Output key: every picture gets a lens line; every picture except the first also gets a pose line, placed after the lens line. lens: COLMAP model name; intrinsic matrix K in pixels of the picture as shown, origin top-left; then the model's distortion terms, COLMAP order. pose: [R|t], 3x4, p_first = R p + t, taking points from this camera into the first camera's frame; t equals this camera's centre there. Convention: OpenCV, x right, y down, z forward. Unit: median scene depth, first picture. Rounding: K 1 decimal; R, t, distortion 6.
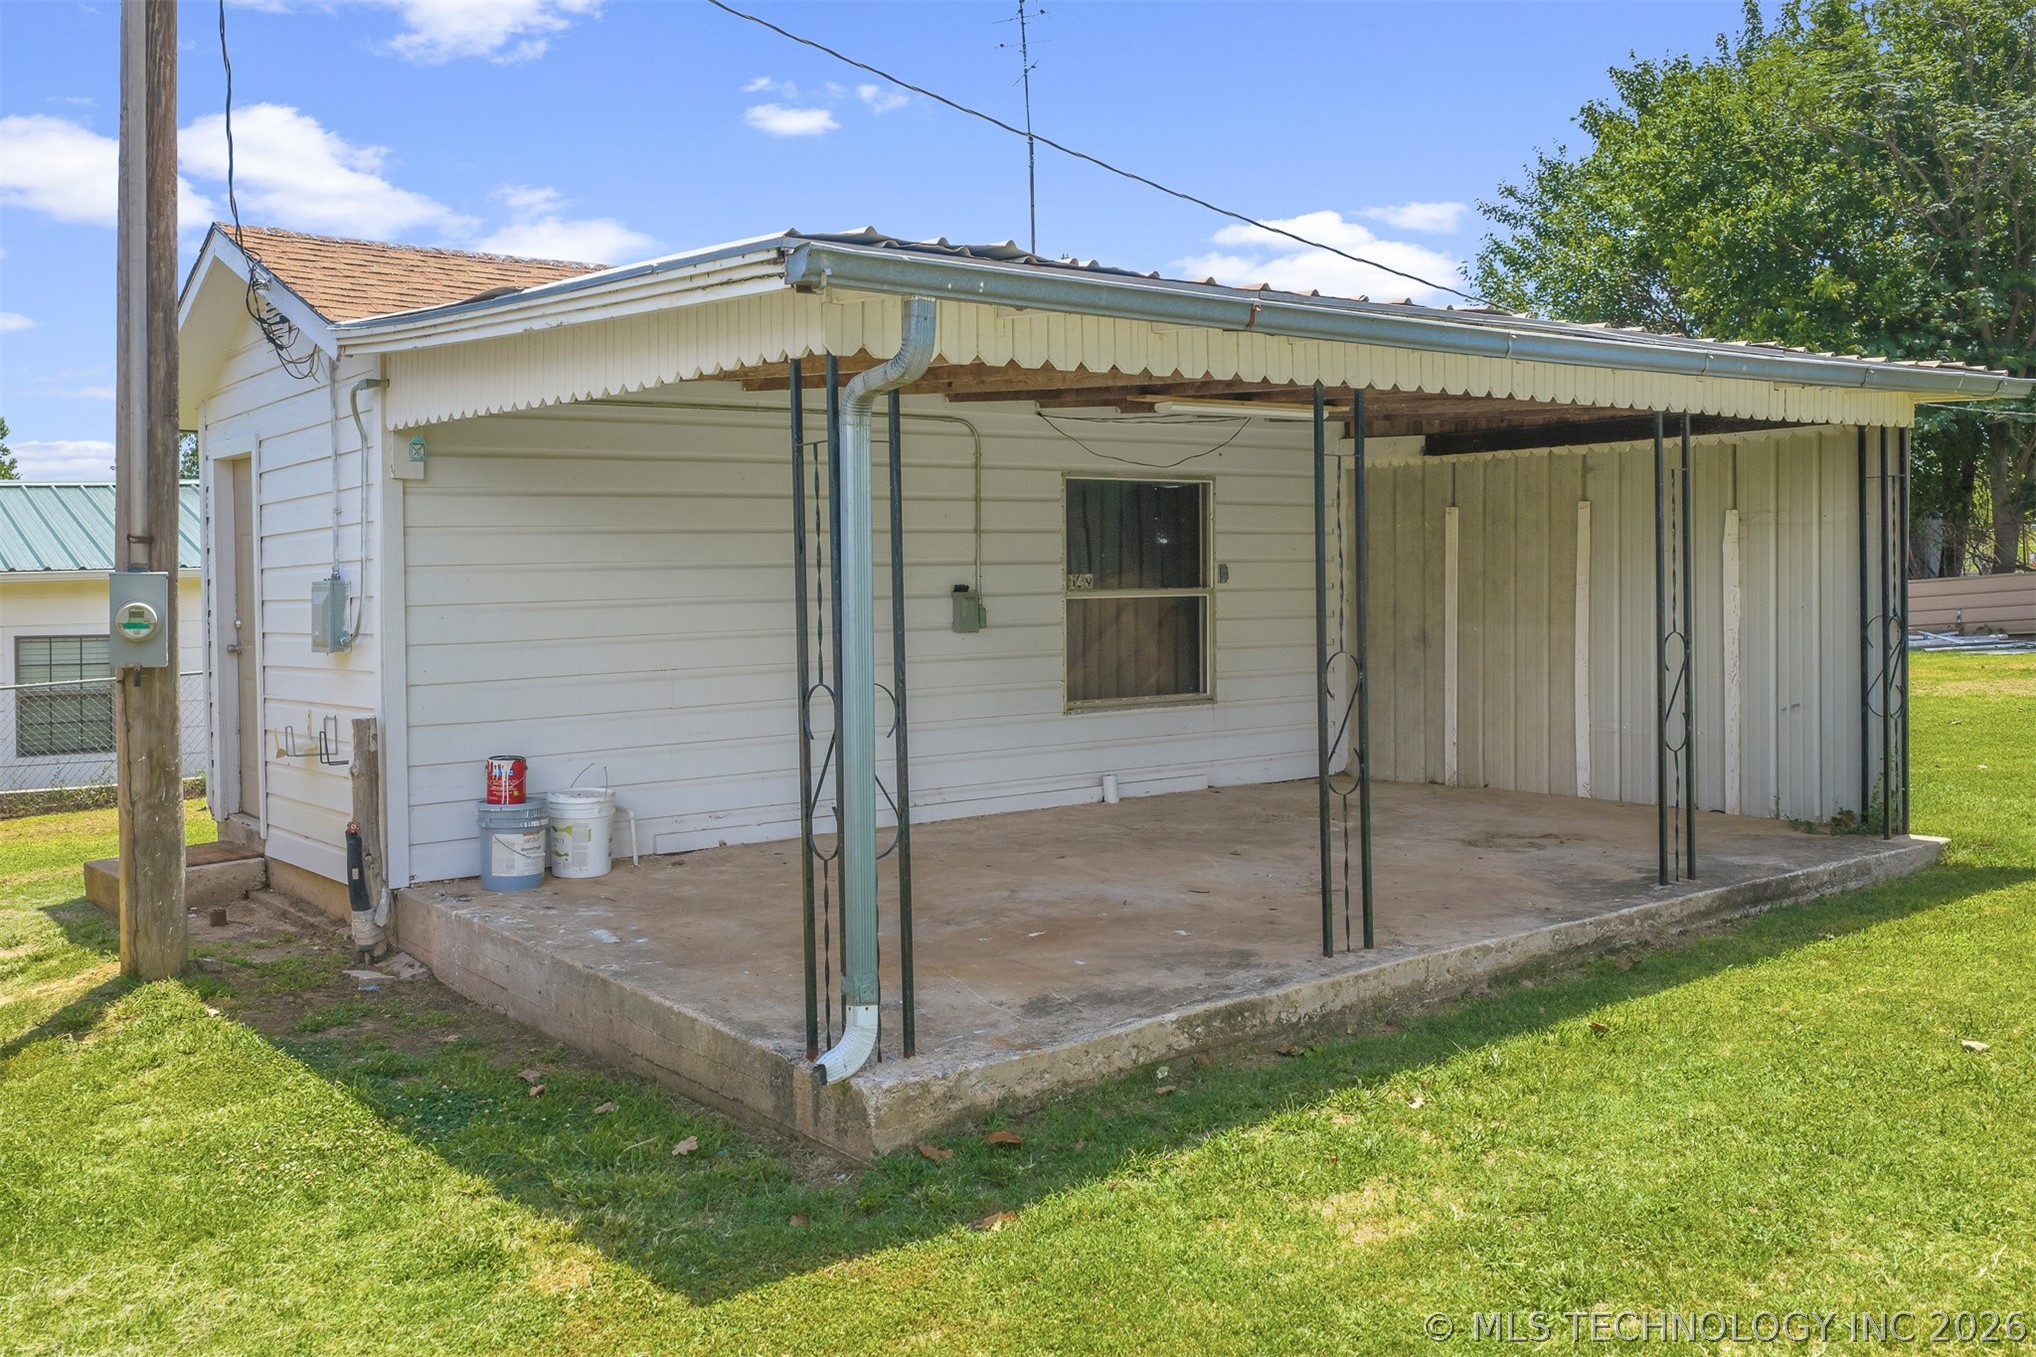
lens RADIAL K [[1689.9, 0, 1016.8], [0, 1689.9, 669.7], [0, 0, 1]] dist [0.026260, -0.032806]
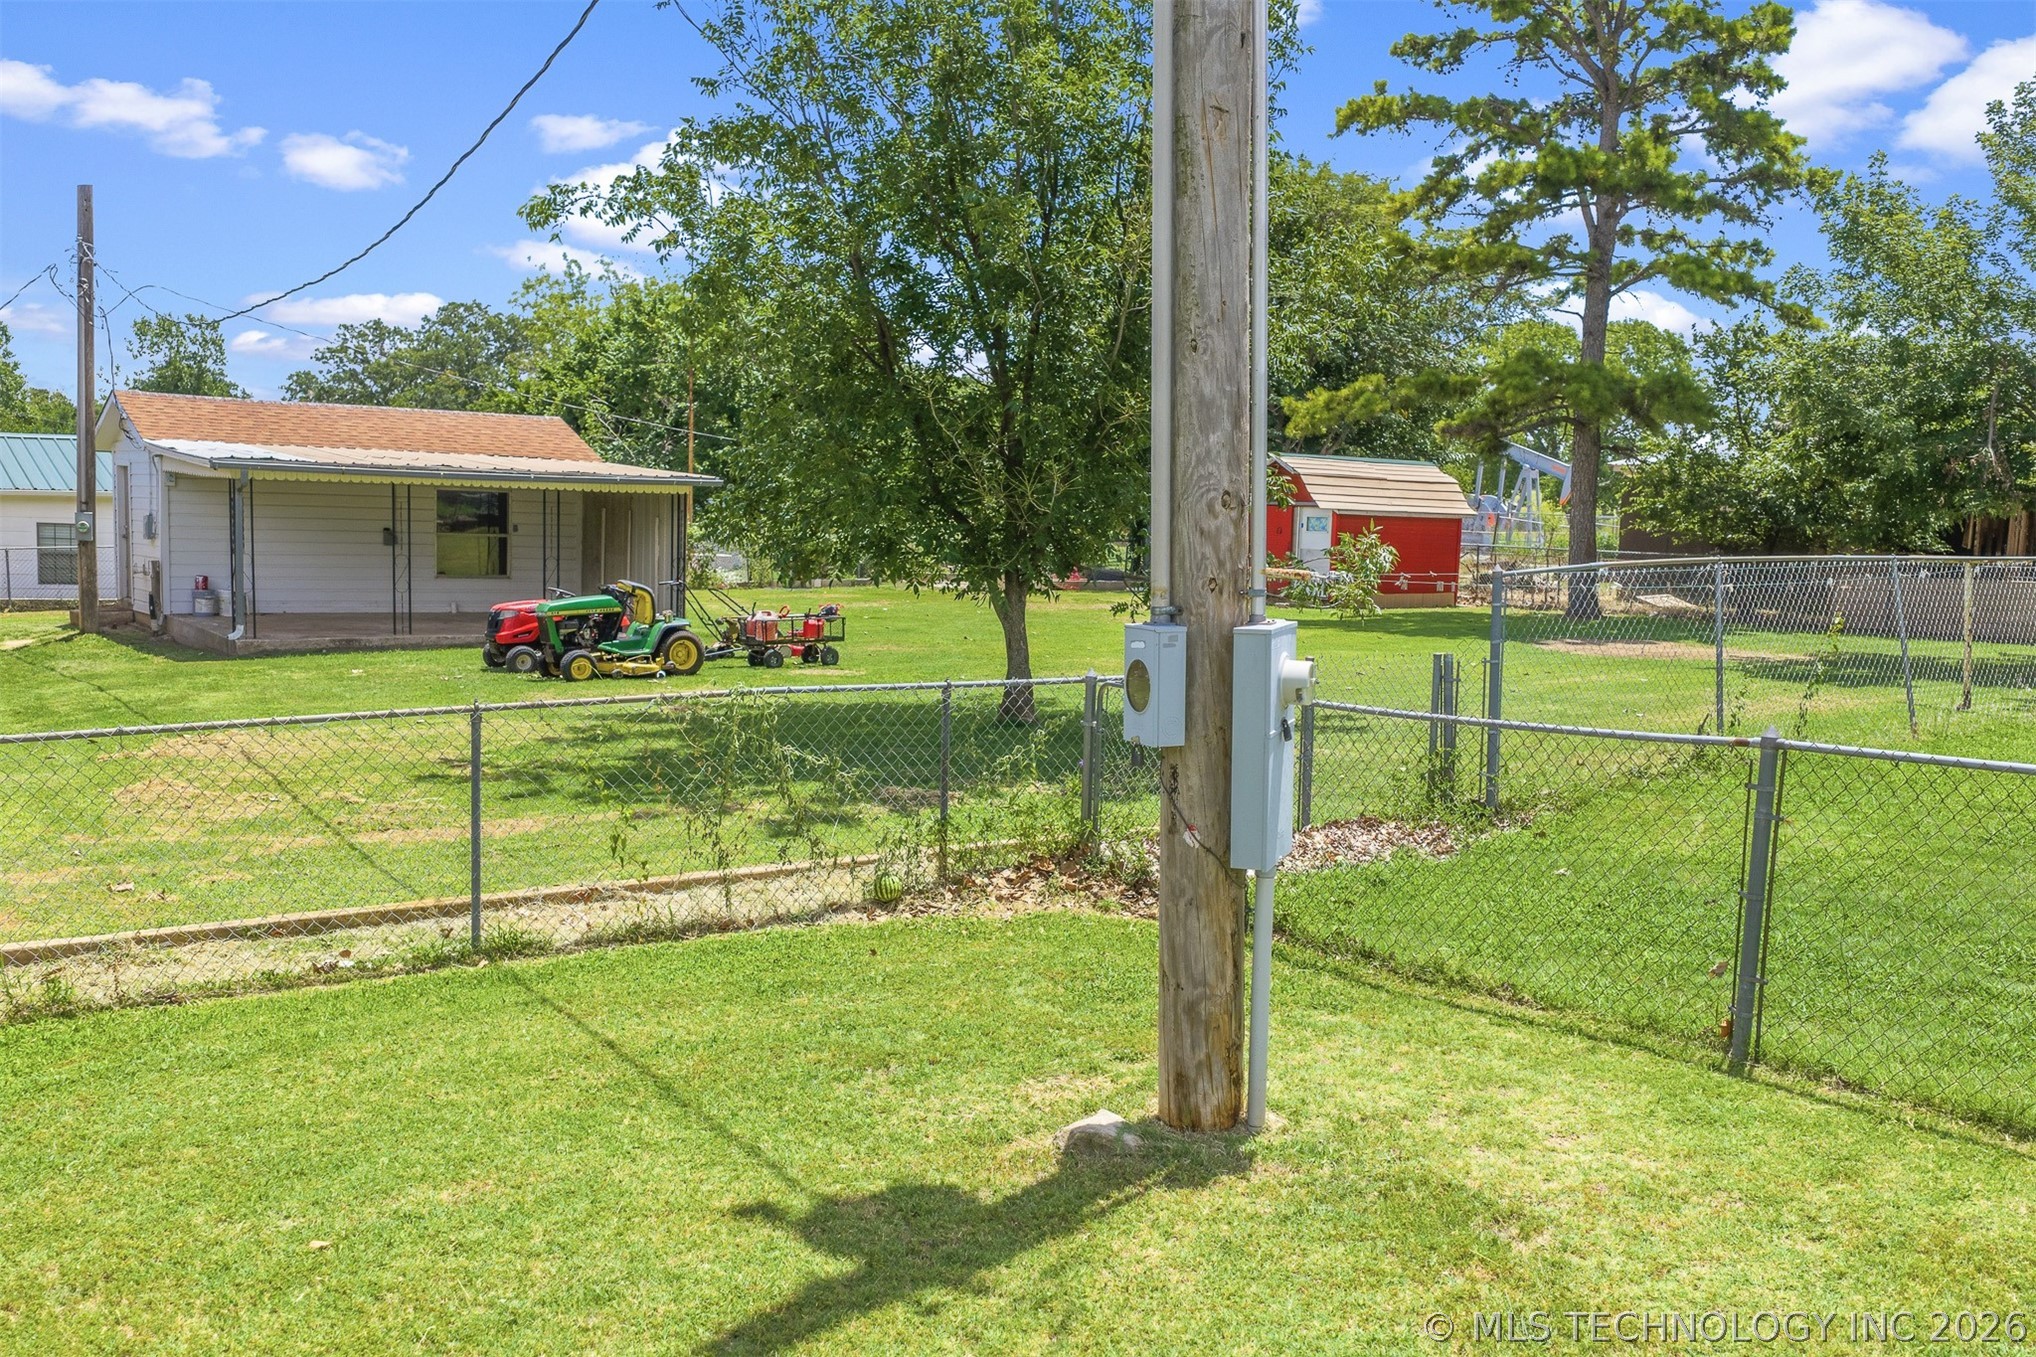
lens RADIAL K [[1689.9, 0, 1016.0], [0, 1689.9, 684.5], [0, 0, 1]] dist [0.026260, -0.032806]
pose [[0.998492, 0.054469, 0.006906, 1.159285], [-0.054752, 0.997181, 0.051299, 0.008151], [-0.004092, -0.051600, 0.998659, -2.100837]]
